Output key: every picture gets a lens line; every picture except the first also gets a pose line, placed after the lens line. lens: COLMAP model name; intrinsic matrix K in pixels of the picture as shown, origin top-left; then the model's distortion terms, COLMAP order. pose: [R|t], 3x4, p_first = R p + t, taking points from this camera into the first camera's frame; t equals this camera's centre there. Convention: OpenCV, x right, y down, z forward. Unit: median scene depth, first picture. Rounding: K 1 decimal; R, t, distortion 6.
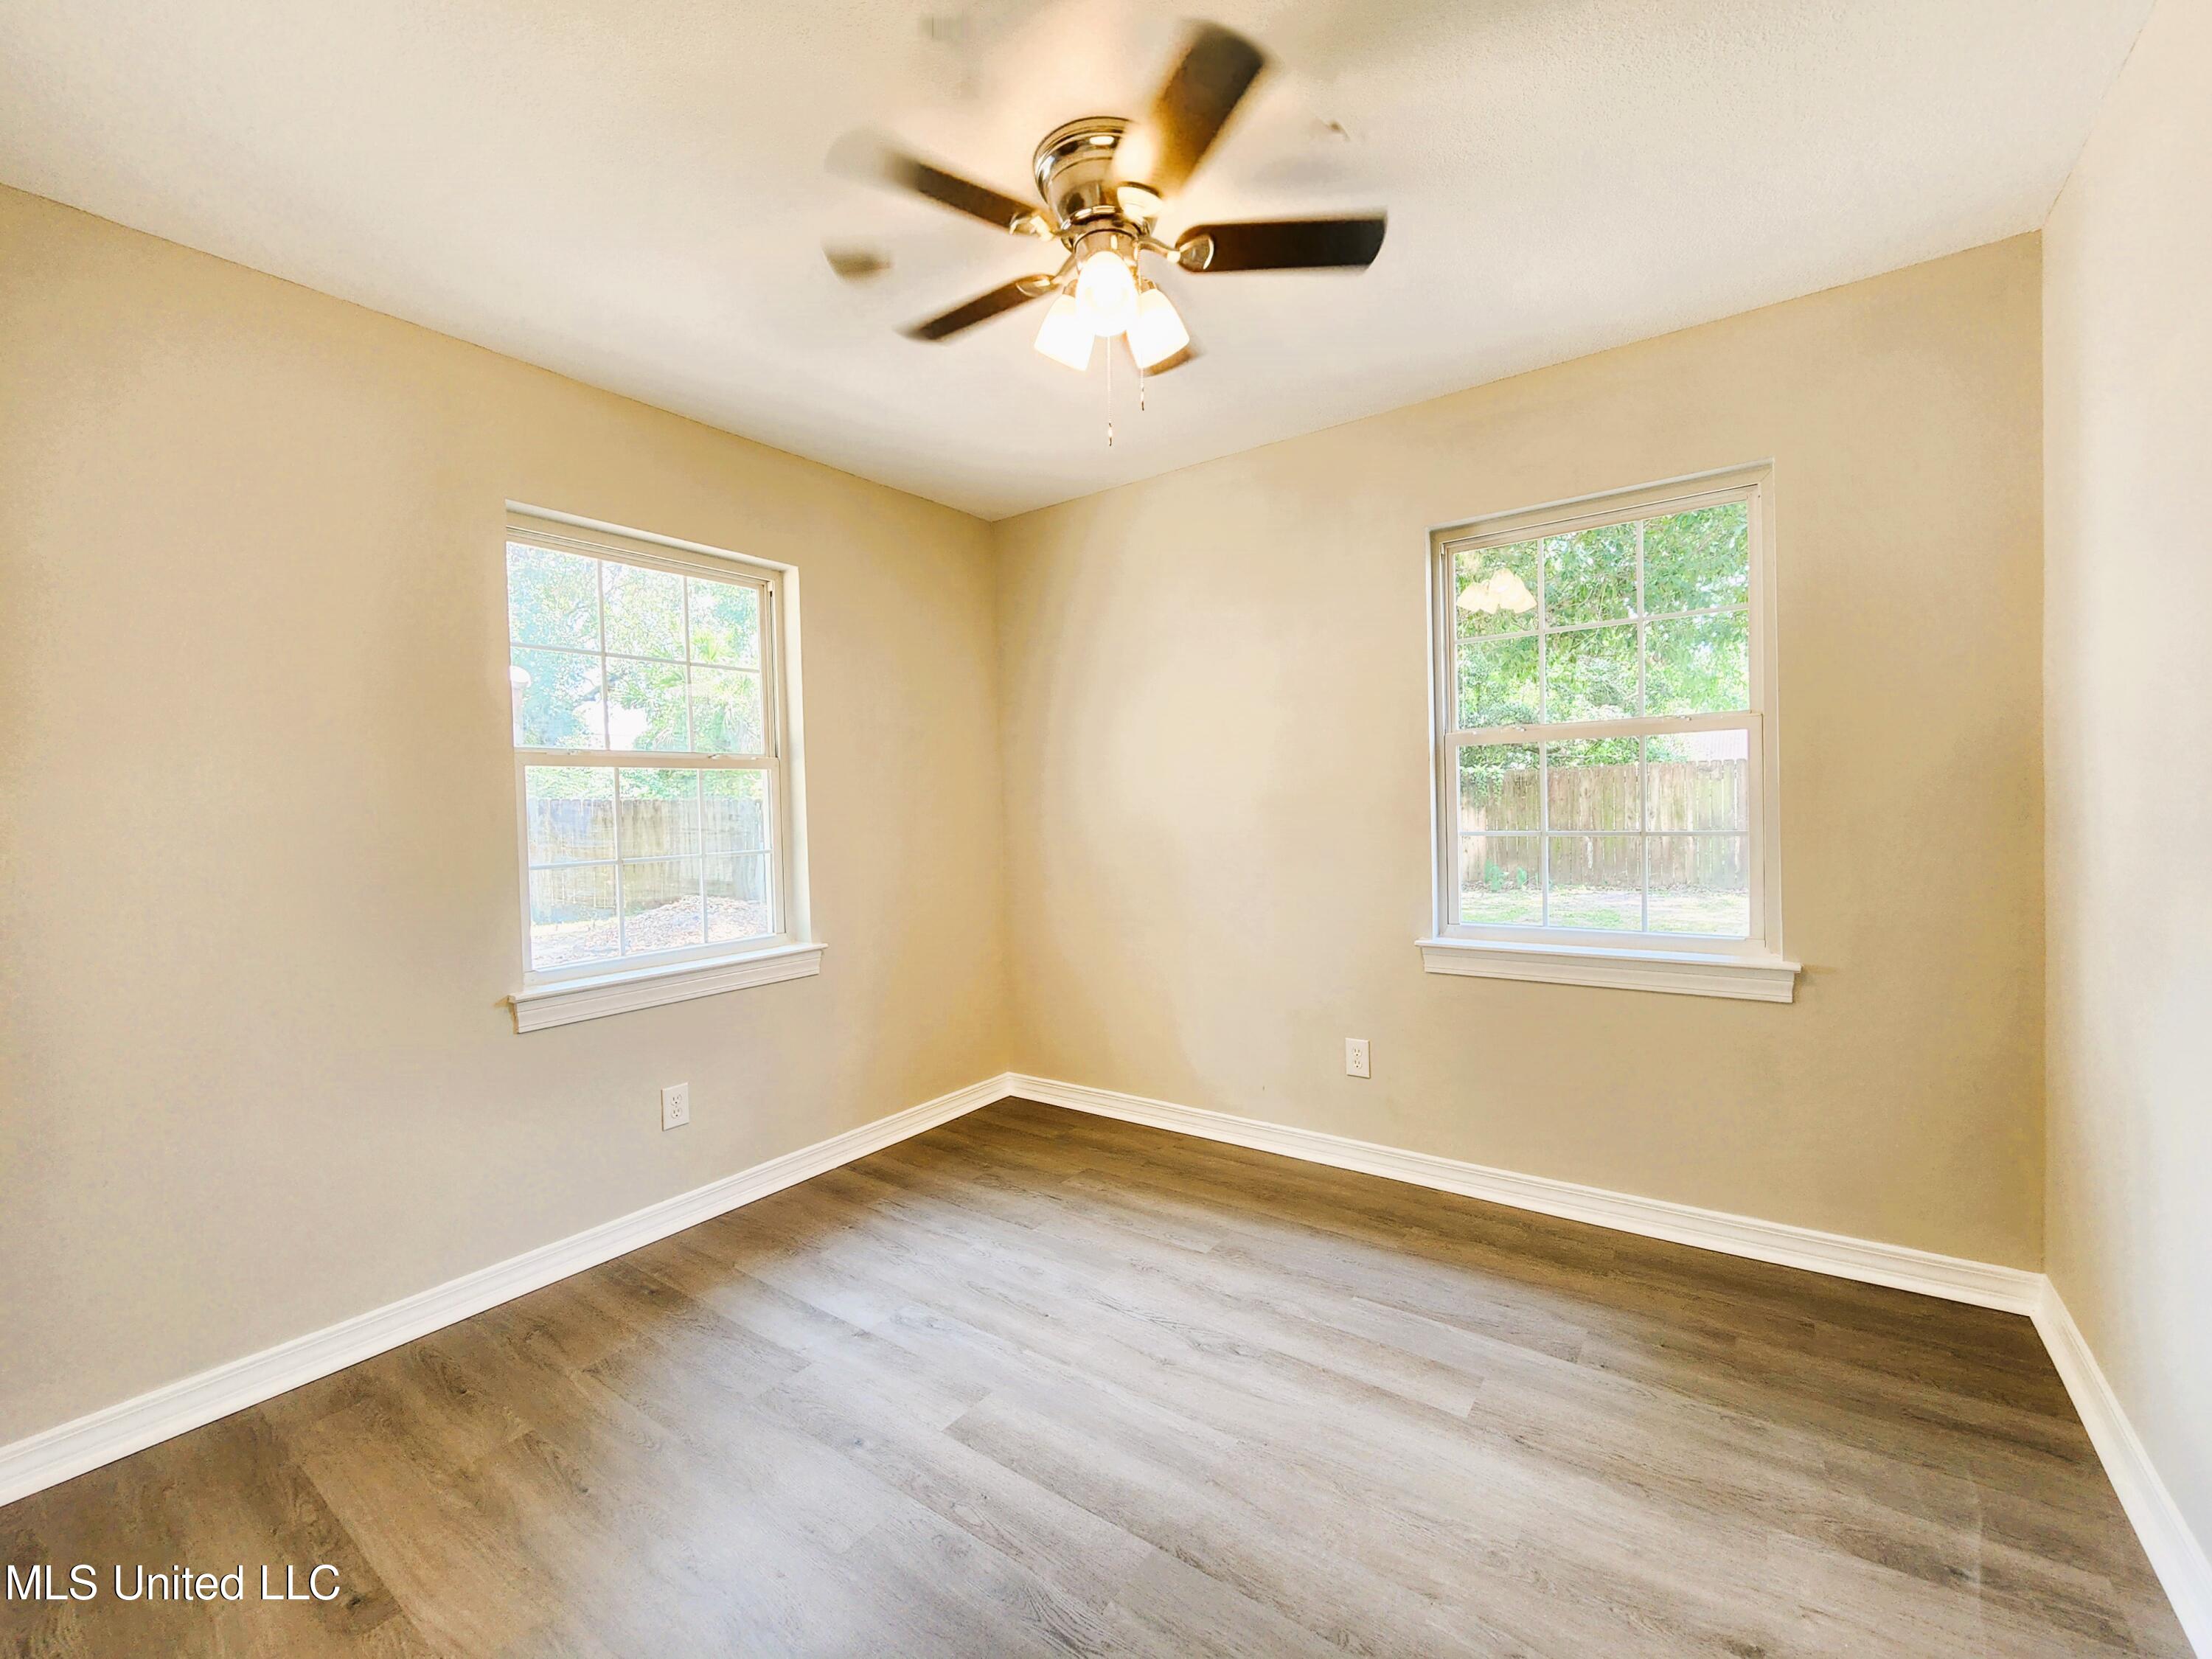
lens RADIAL K [[903.1, 0, 1118.1], [0, 903.1, 822.1], [0, 0, 1]] dist [-0.002095, -0.000501]
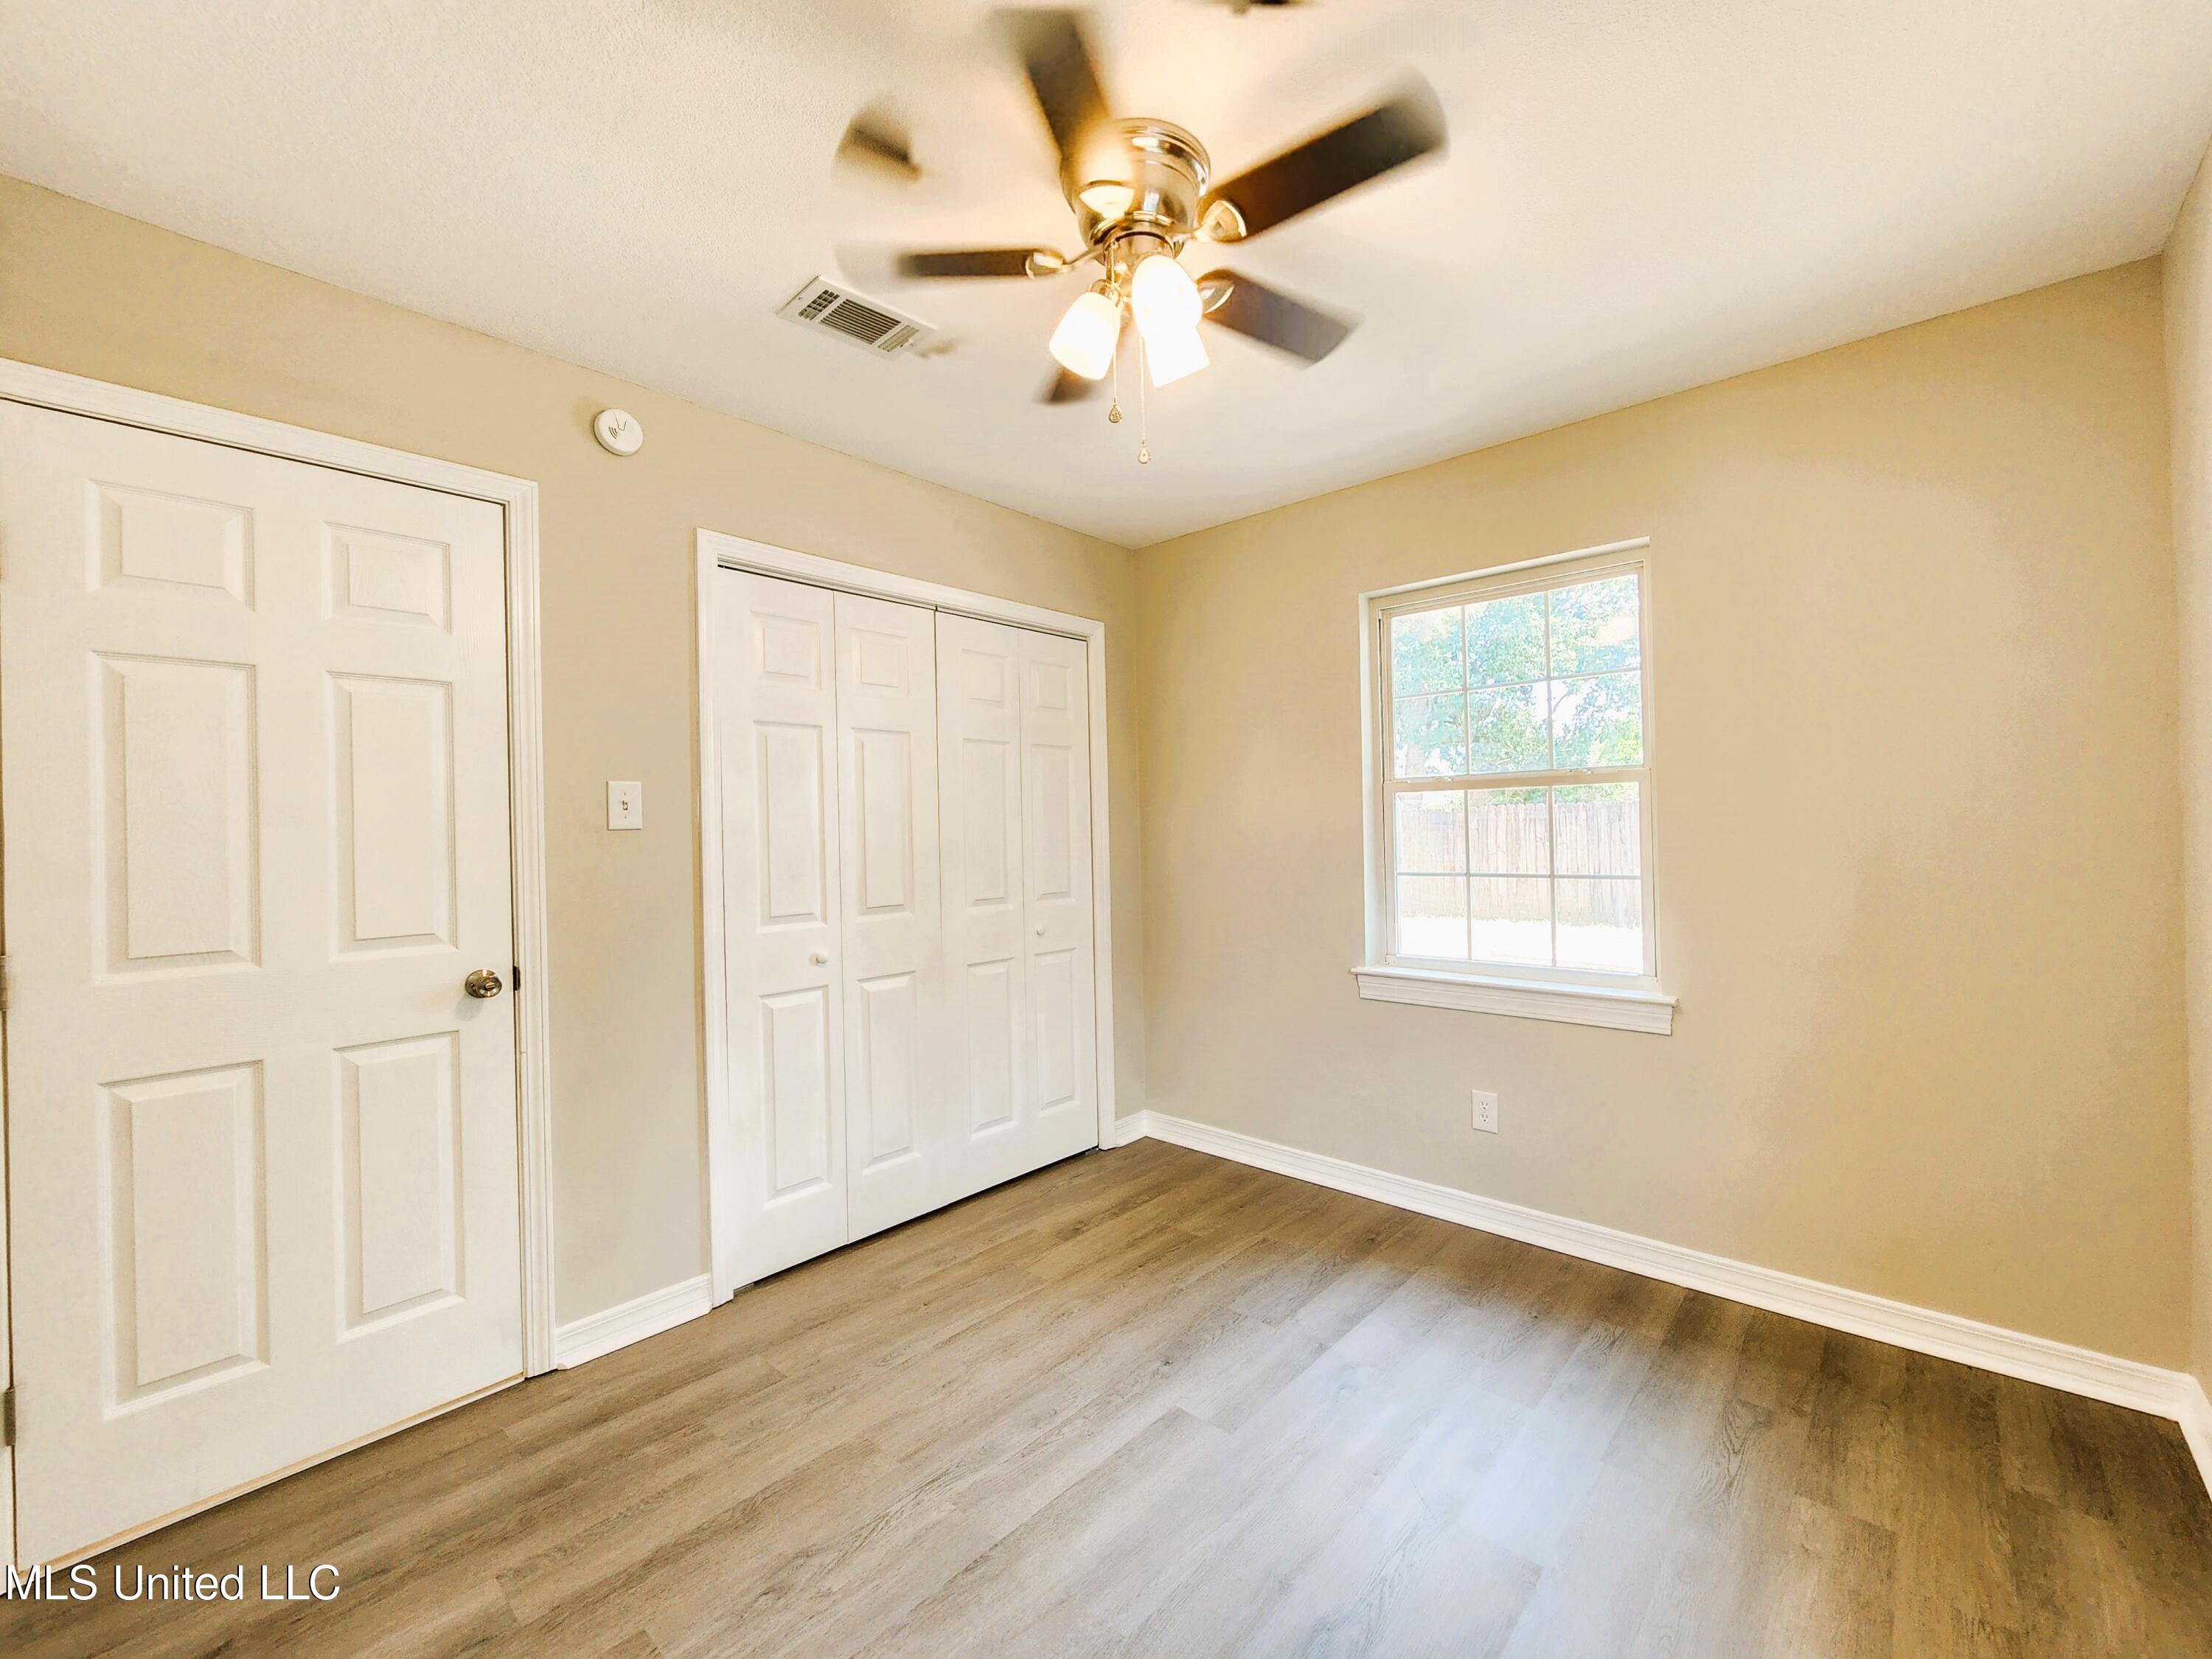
lens RADIAL K [[903.1, 0, 1118.1], [0, 903.1, 822.1], [0, 0, 1]] dist [-0.002095, -0.000501]
pose [[-0.112345, 0.019350, -0.993481, 0.656792], [0.002076, 0.999813, 0.019239, -0.047436], [0.993667, 0.000099, -0.112364, 0.766938]]
